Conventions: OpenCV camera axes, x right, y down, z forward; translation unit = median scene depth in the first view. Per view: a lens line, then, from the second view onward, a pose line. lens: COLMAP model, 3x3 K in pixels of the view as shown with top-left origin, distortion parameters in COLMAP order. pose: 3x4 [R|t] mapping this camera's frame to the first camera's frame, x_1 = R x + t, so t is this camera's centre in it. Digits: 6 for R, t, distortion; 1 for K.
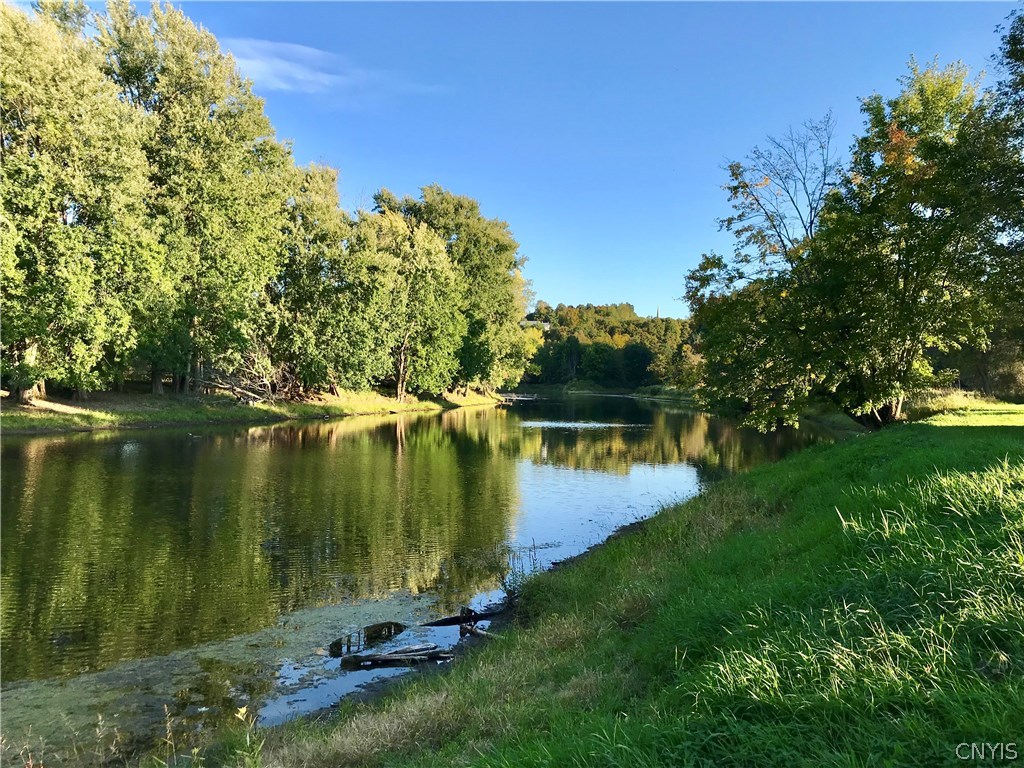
lens RADIAL K [[840.9, 0, 513.9], [0, 840.9, 394.2], [0, 0, 1]] dist [0.034733, -0.026726]
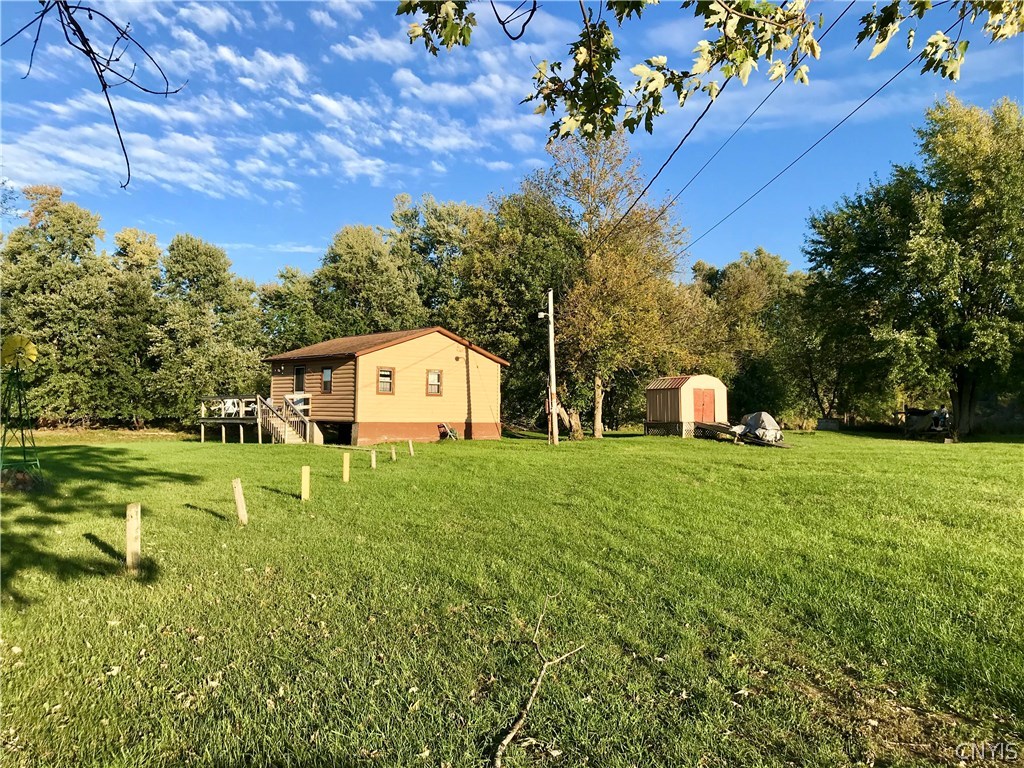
lens RADIAL K [[840.9, 0, 512.5], [0, 840.9, 391.0], [0, 0, 1]] dist [0.034733, -0.026726]
pose [[0.762650, -0.037101, -0.645746, 1.537218], [0.009735, 0.998899, -0.045893, 0.010325], [0.646738, 0.028713, 0.762172, -0.416688]]
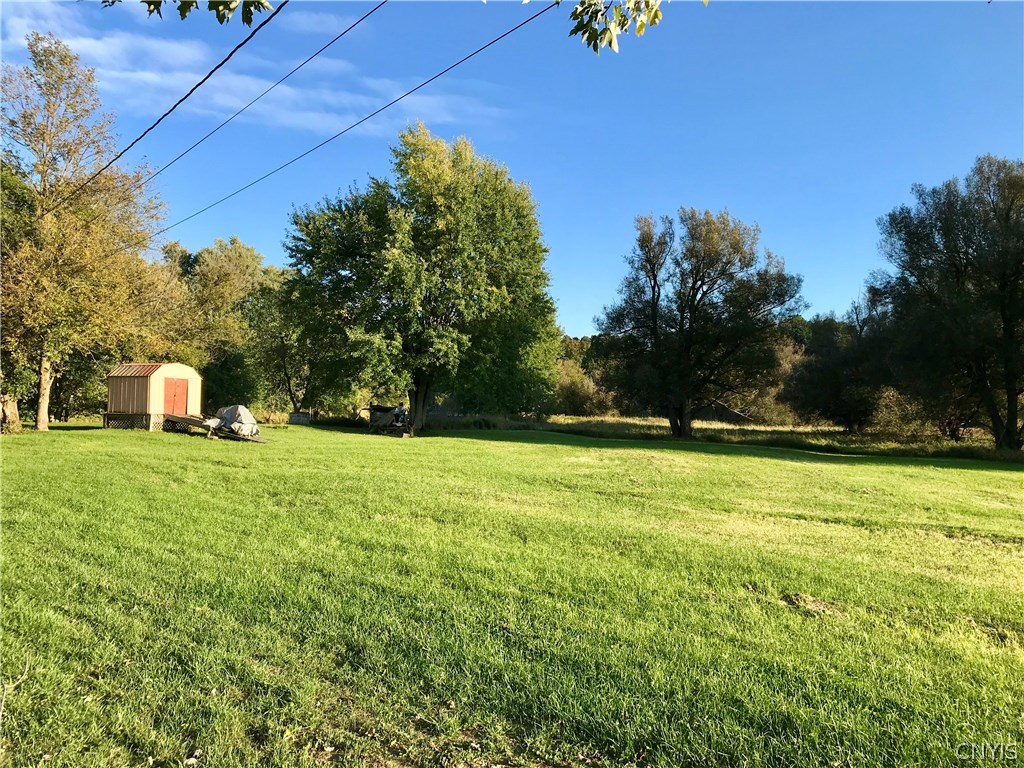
lens RADIAL K [[840.9, 0, 521.4], [0, 840.9, 383.4], [0, 0, 1]] dist [0.034733, -0.026726]
pose [[0.996546, 0.004619, -0.082913, 1.508807], [-0.008438, 0.998917, -0.045764, 0.007633], [0.082612, 0.046305, 0.995505, -0.390281]]
